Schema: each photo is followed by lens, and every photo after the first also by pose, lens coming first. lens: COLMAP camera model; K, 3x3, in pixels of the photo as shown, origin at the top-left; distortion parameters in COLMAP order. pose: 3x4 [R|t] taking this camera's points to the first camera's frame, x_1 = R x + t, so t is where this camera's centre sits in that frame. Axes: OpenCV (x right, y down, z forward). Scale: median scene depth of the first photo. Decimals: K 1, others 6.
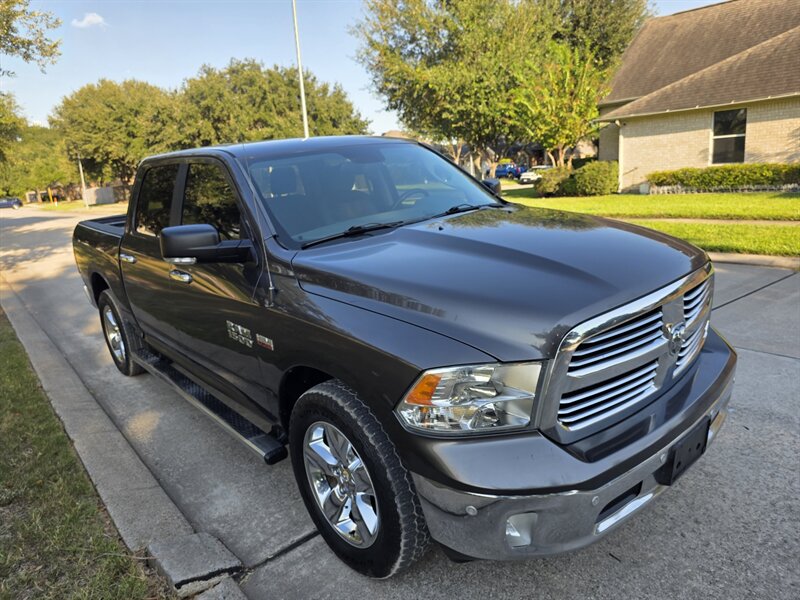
lens RADIAL K [[538.2, 0, 403.4], [0, 538.2, 304.6], [0, 0, 1]] dist [0.059752, -0.058235]
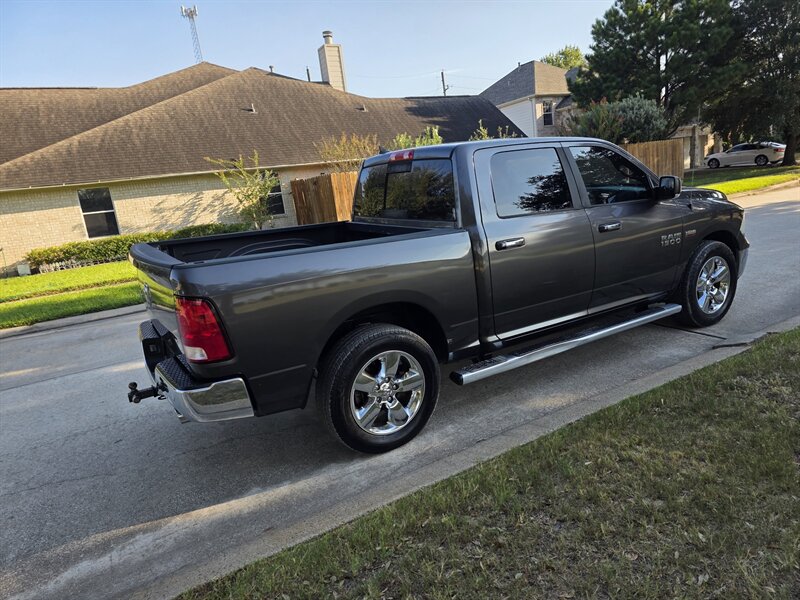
lens RADIAL K [[538.2, 0, 409.9], [0, 538.2, 298.0], [0, 0, 1]] dist [0.059752, -0.058235]
pose [[0.168151, -0.149049, 0.974428, -0.362854], [0.334813, 0.938374, 0.085758, -0.033280], [-0.927160, 0.311831, 0.207692, 0.245110]]
